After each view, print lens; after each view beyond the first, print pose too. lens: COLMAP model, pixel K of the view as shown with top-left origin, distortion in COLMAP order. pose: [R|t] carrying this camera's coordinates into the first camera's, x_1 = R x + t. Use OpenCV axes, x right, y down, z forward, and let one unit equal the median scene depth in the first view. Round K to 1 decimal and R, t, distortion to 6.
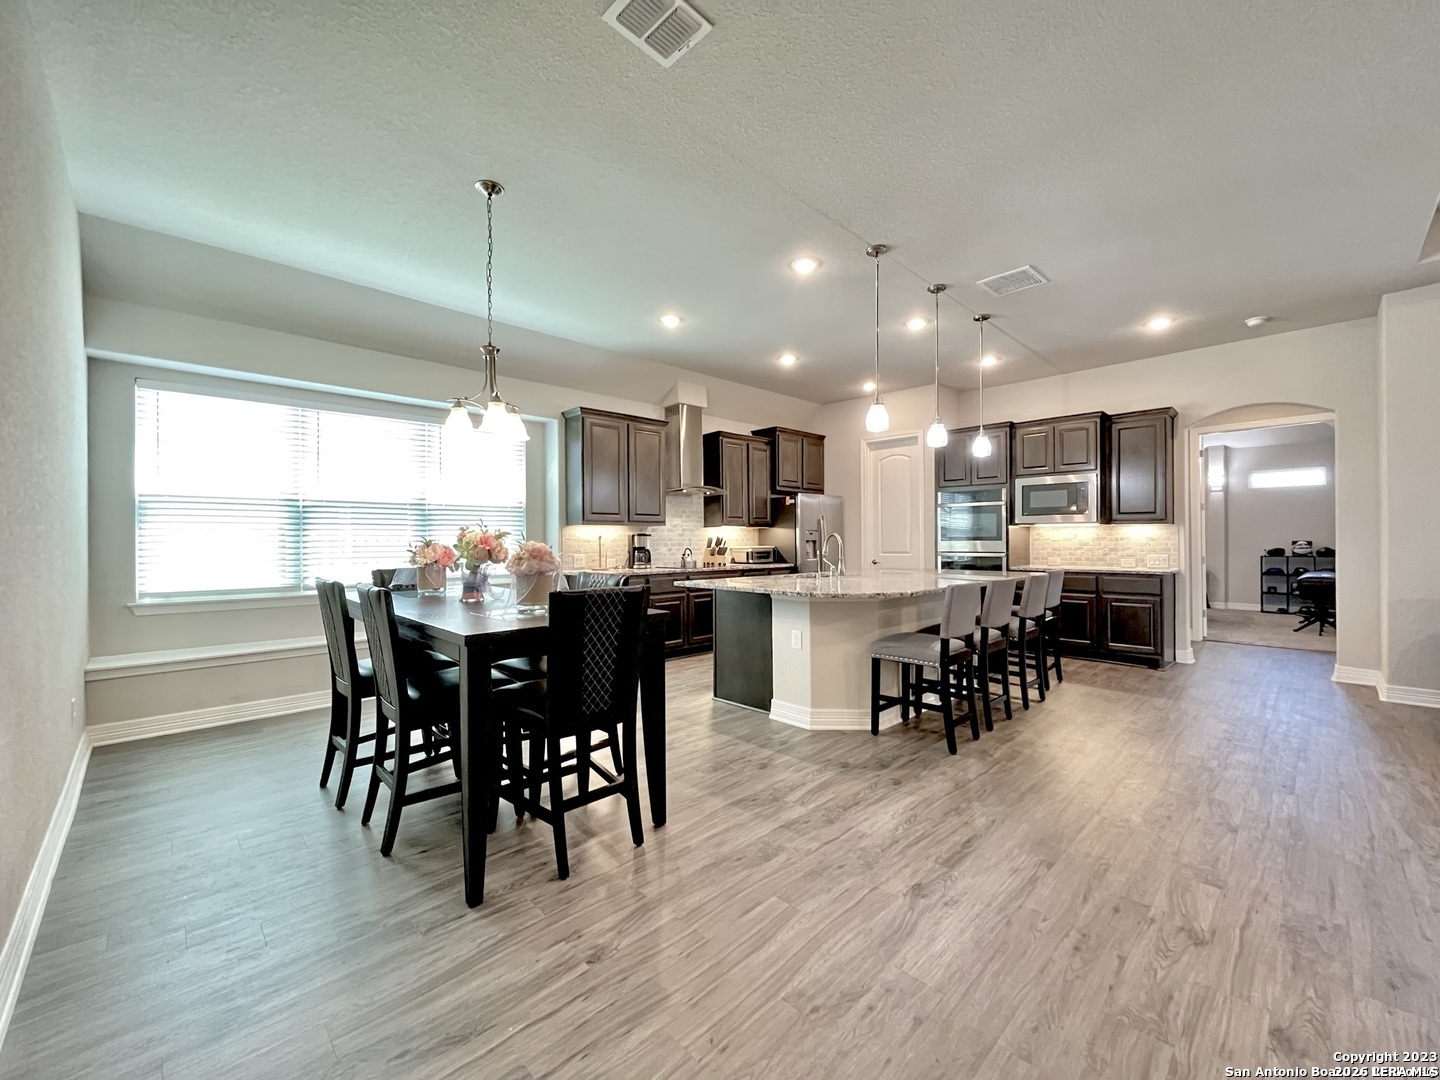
lens RADIAL K [[584.6, 0, 720.0], [0, 584.6, 540.0], [0, 0, 1]] dist [0.008256, -0.000147]
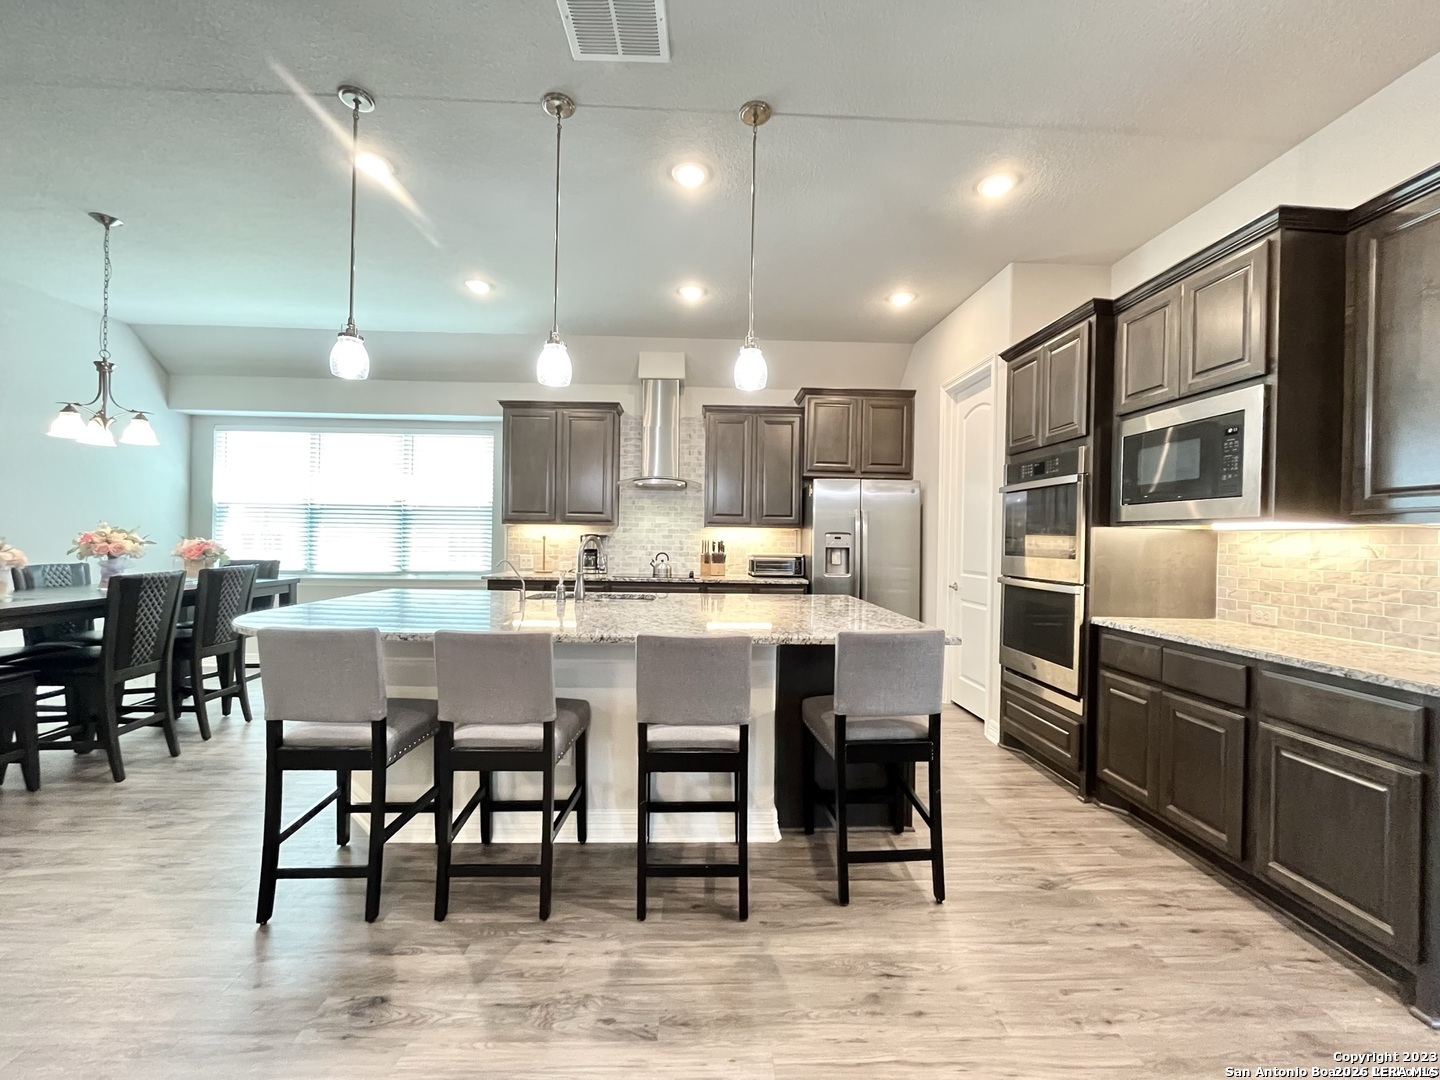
lens RADIAL K [[583.0, 0, 717.0], [0, 583.0, 538.6], [0, 0, 1]] dist [-0.001997, -0.000364]
pose [[0.739098, 0.017507, -0.673371, 0.631407], [-0.020225, 0.999788, 0.003794, -0.012135], [0.673295, 0.010814, 0.739295, 0.502420]]
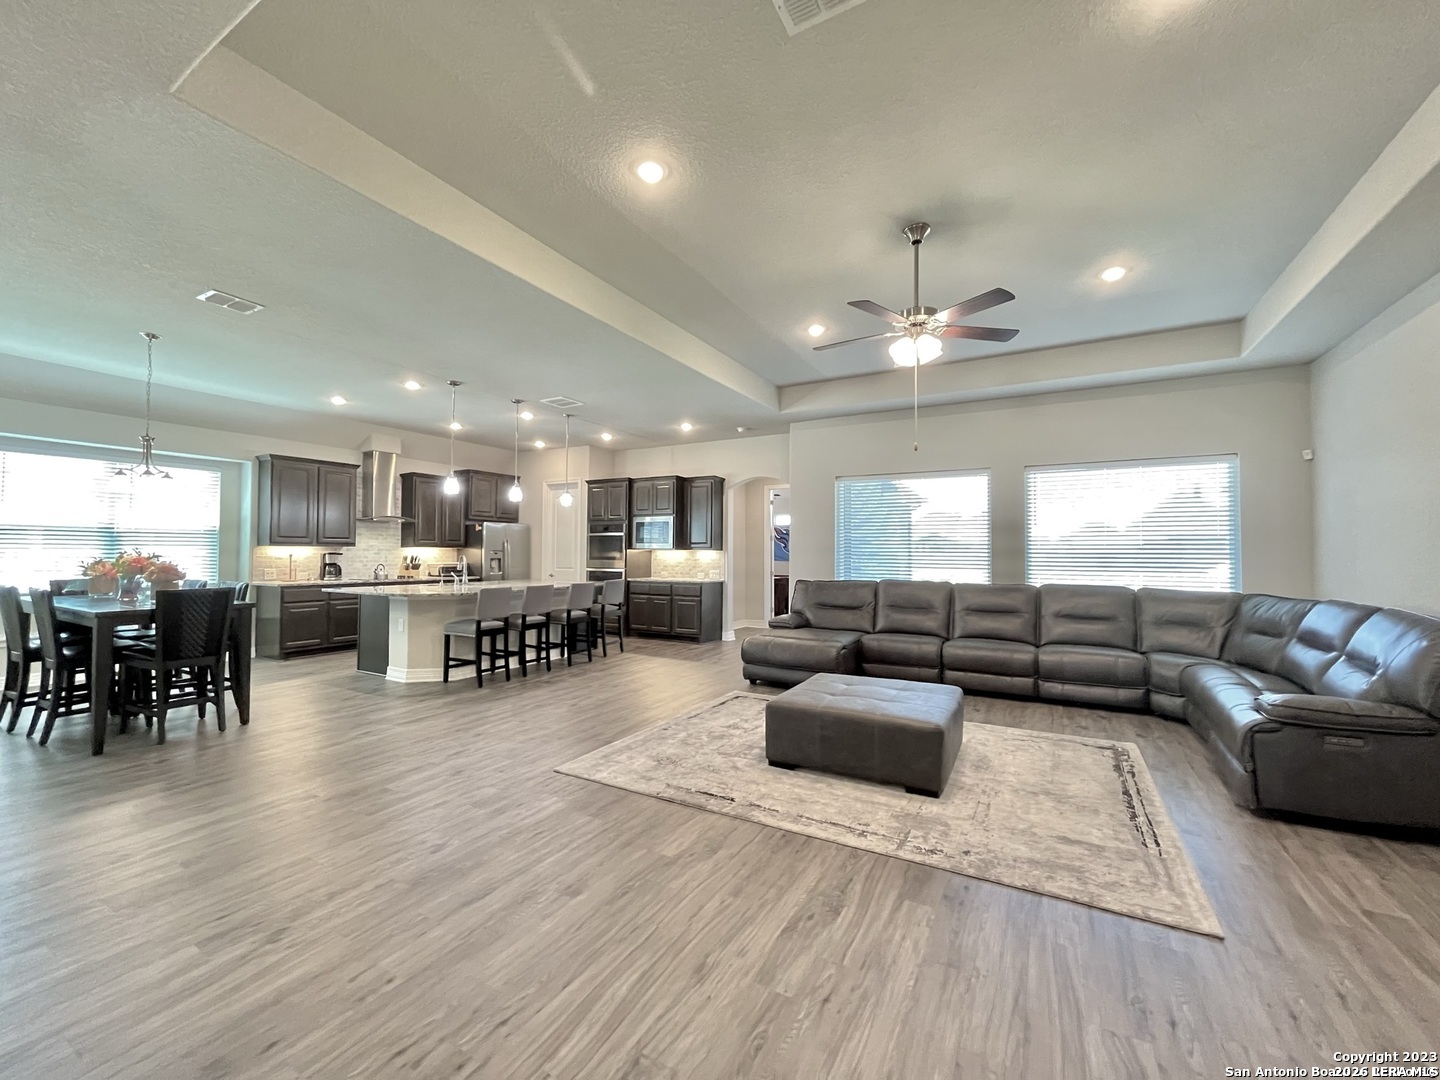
lens RADIAL K [[583.0, 0, 717.0], [0, 583.0, 538.6], [0, 0, 1]] dist [-0.001997, -0.000364]
pose [[0.960806, 0.018367, 0.276614, 0.334092], [-0.011260, 0.999565, -0.027260, -0.016962], [-0.276994, 0.023077, 0.960594, -0.468303]]
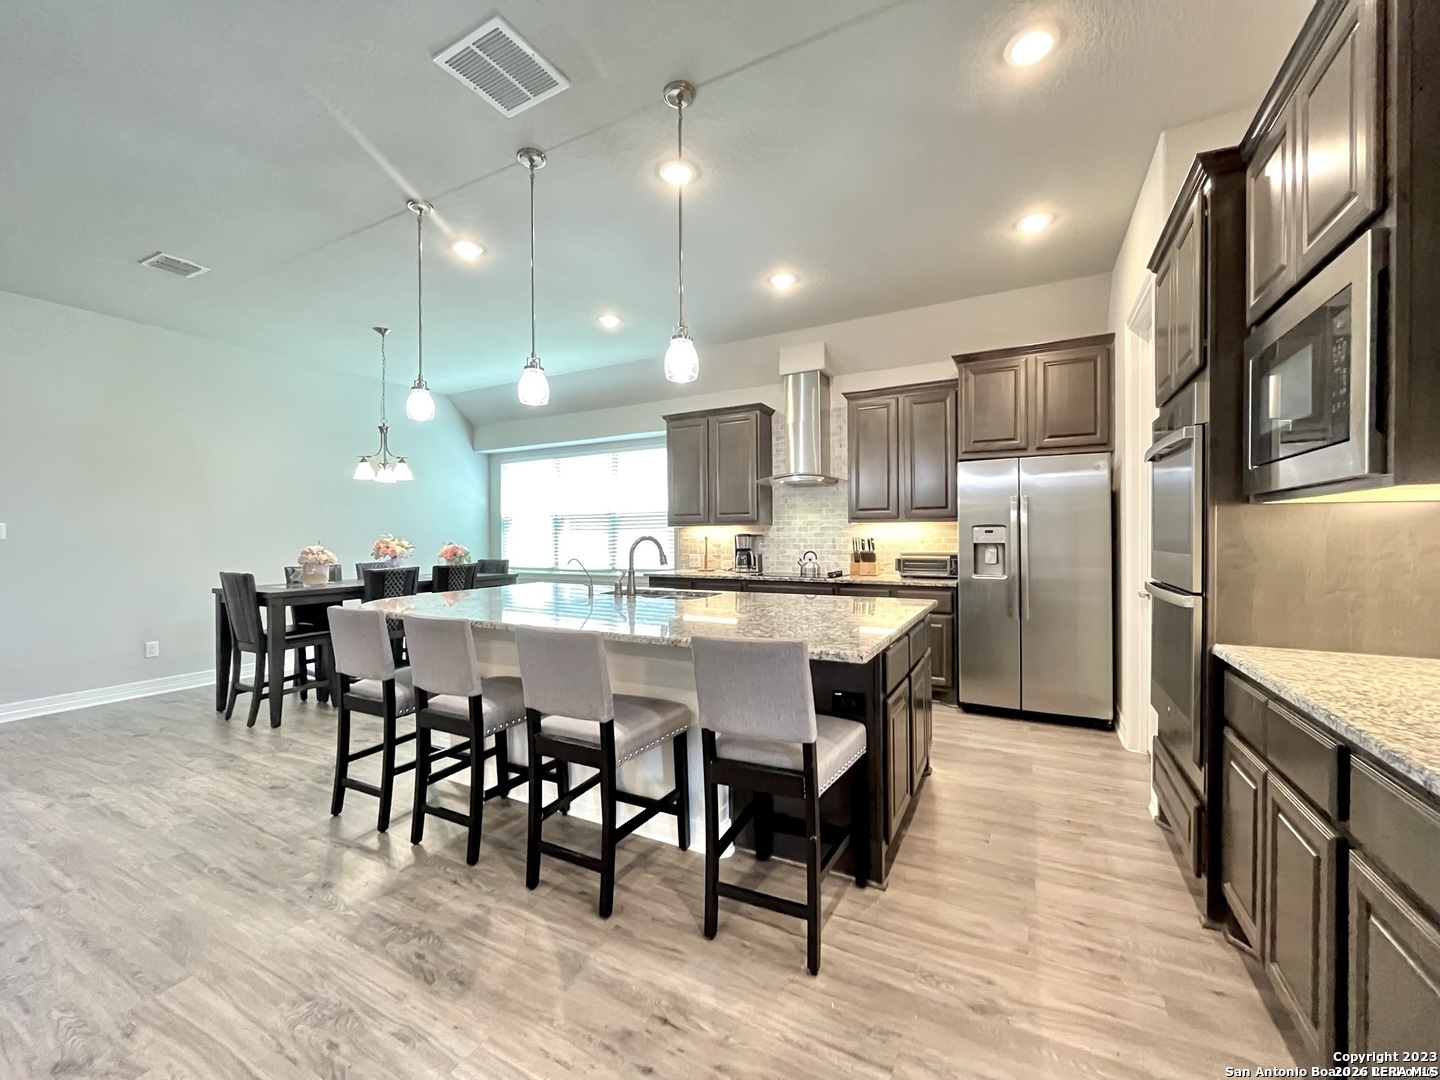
lens RADIAL K [[583.0, 0, 717.0], [0, 583.0, 538.6], [0, 0, 1]] dist [-0.001997, -0.000364]
pose [[0.299928, 0.006560, -0.953939, 0.757535], [0.004189, 0.999958, 0.008194, -0.012048], [0.953953, -0.006454, 0.299888, 0.725586]]
